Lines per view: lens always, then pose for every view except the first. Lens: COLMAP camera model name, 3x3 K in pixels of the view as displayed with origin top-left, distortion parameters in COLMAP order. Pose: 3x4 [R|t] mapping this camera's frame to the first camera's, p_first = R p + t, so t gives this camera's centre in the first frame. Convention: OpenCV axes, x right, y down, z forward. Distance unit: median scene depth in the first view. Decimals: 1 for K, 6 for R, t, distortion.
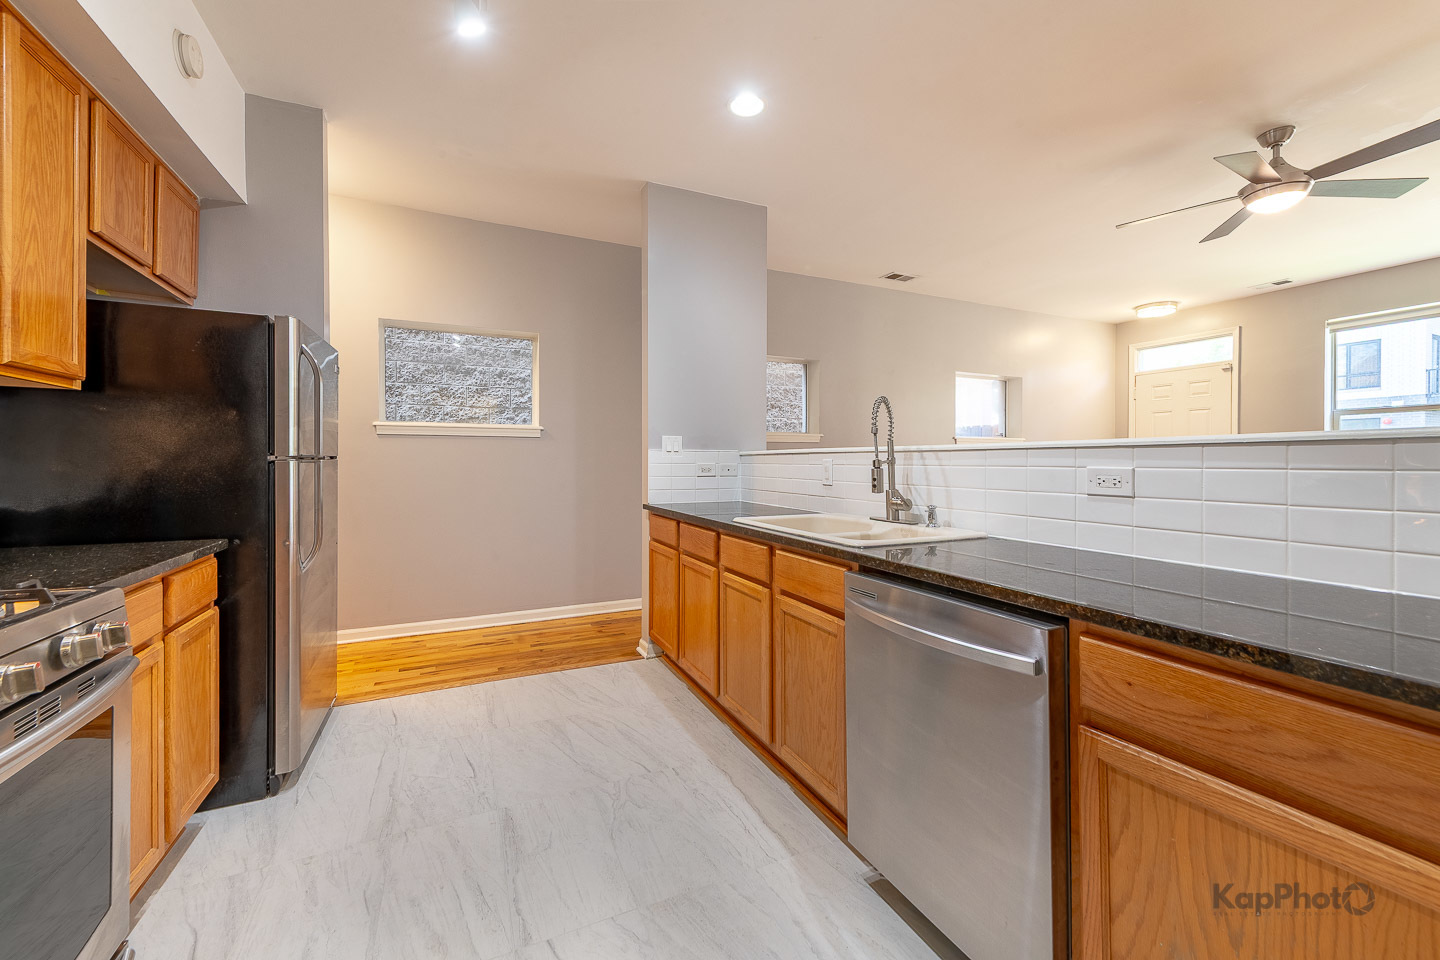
lens RADIAL K [[562.2, 0, 718.2], [0, 562.2, 469.7], [0, 0, 1]] dist [0.003478, -0.000649]
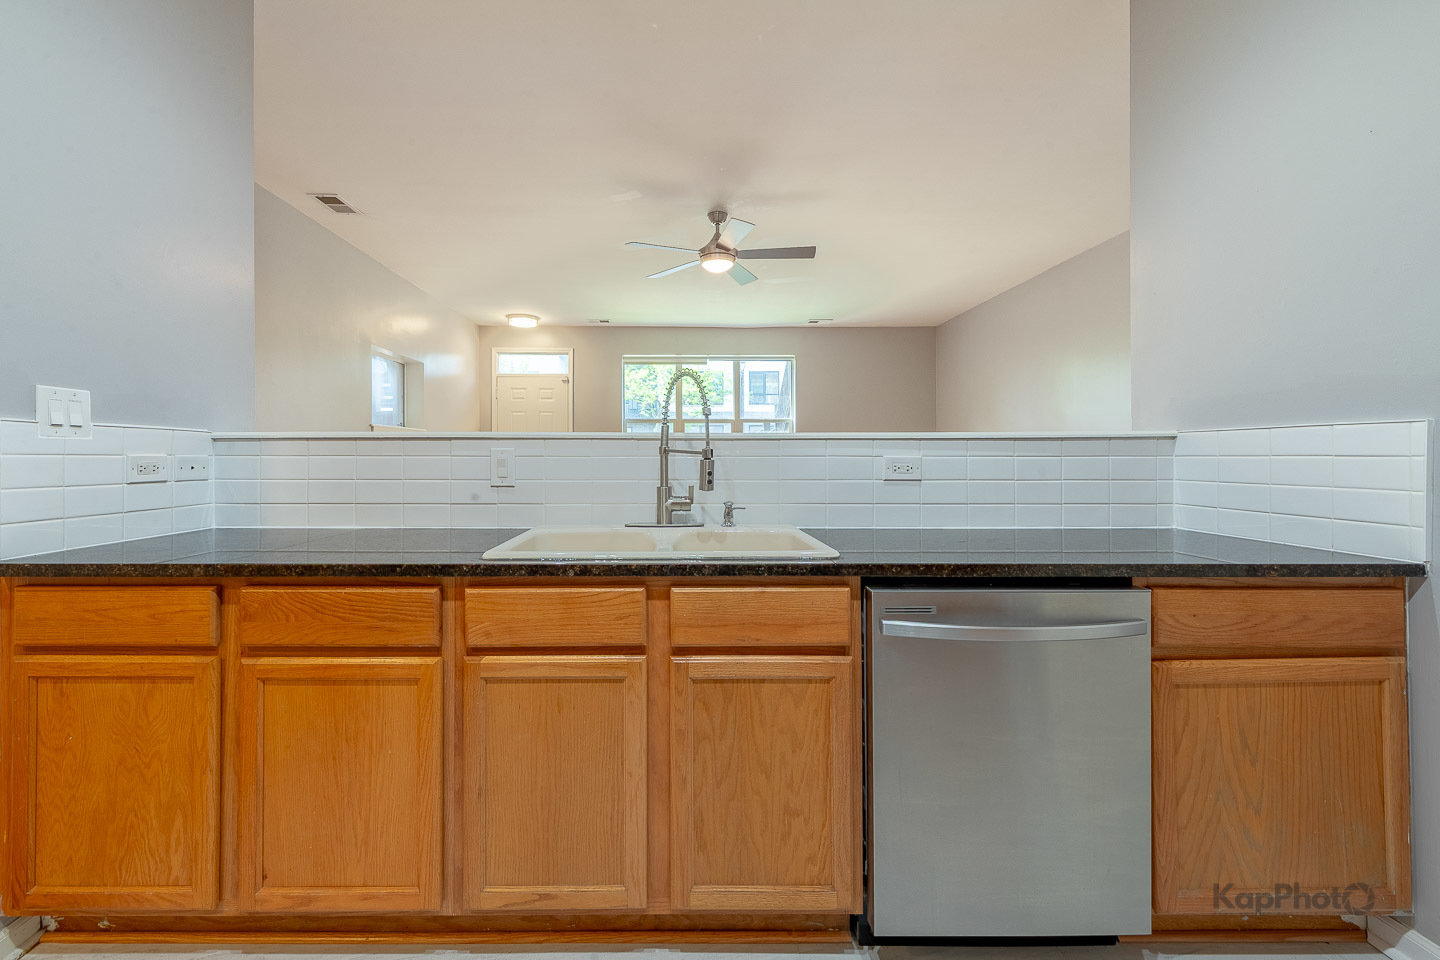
lens RADIAL K [[581.8, 0, 680.3], [0, 581.8, 458.9], [0, 0, 1]] dist [0.010300, -0.000047]
pose [[0.418885, -0.004231, 0.908030, -0.515411], [0.012946, 0.999915, -0.001313, -0.002753], [-0.907947, 0.012306, 0.418904, 0.750049]]
